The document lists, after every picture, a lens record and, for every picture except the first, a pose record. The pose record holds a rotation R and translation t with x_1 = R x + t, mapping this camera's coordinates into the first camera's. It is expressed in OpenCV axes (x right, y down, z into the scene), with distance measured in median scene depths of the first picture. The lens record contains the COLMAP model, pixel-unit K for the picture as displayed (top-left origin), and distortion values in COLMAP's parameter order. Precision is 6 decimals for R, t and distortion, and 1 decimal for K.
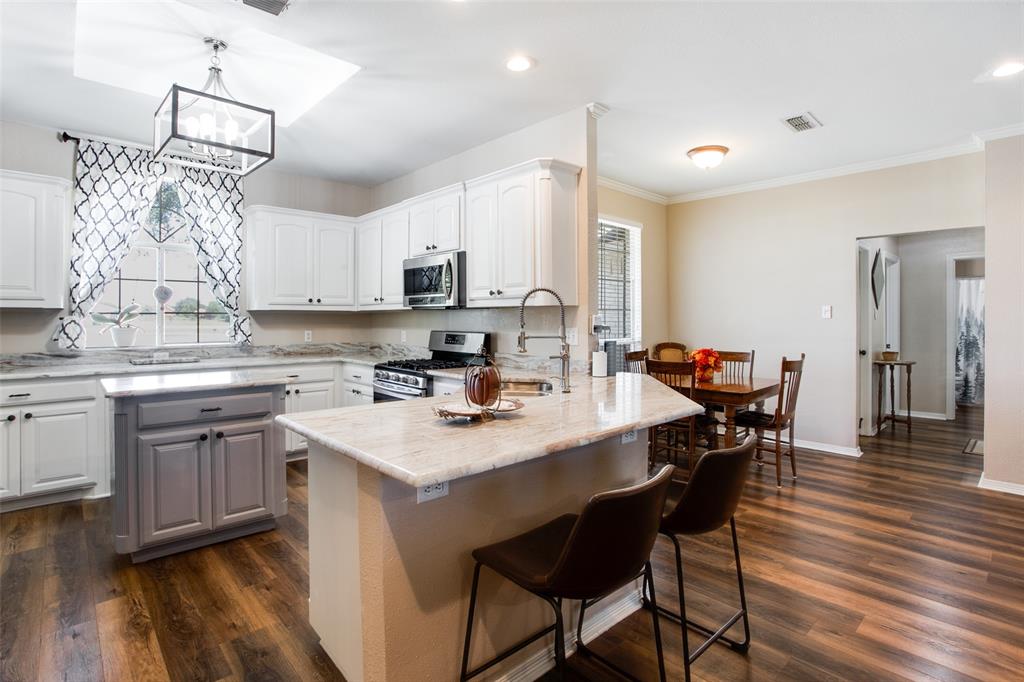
lens RADIAL K [[522.8, 0, 541.5], [0, 522.8, 319.9], [0, 0, 1]] dist [-0.062505, 0.022892]
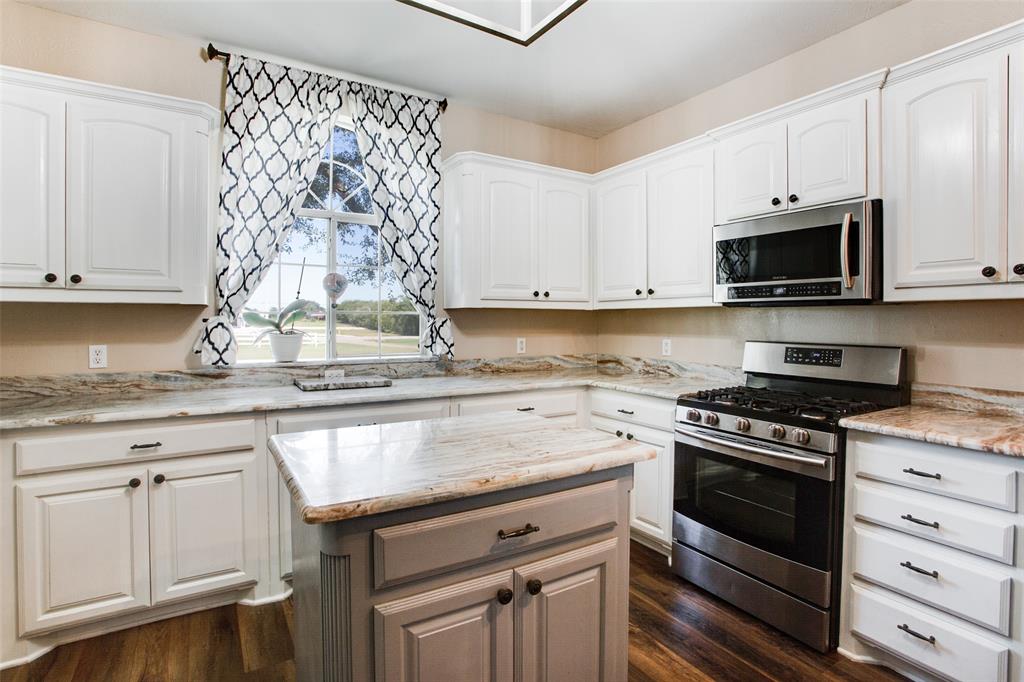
lens RADIAL K [[522.8, 0, 557.8], [0, 522.8, 327.1], [0, 0, 1]] dist [-0.062505, 0.022892]
pose [[0.987521, 0.003715, -0.157443, -0.355219], [-0.002083, 0.999942, 0.010531, -0.001483], [0.157473, -0.010072, 0.987472, 0.373458]]
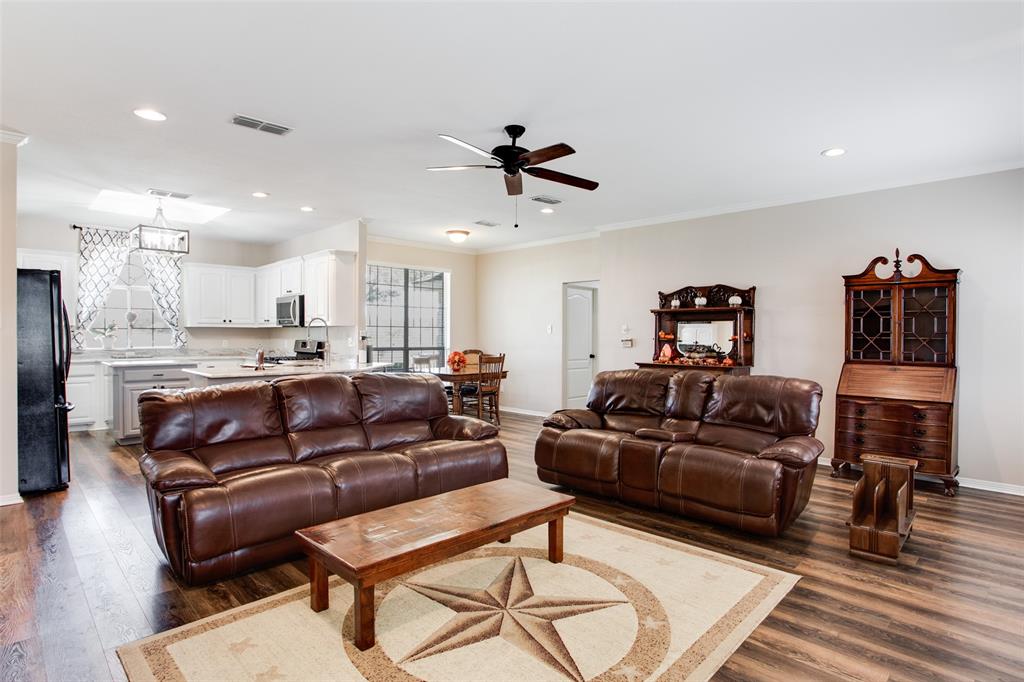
lens RADIAL K [[522.8, 0, 522.7], [0, 522.8, 342.9], [0, 0, 1]] dist [-0.062505, 0.022892]
pose [[0.999477, 0.004726, 0.031995, 0.508246], [-0.005144, 0.999902, 0.013018, 0.006100], [-0.031931, -0.013176, 0.999403, -0.739030]]
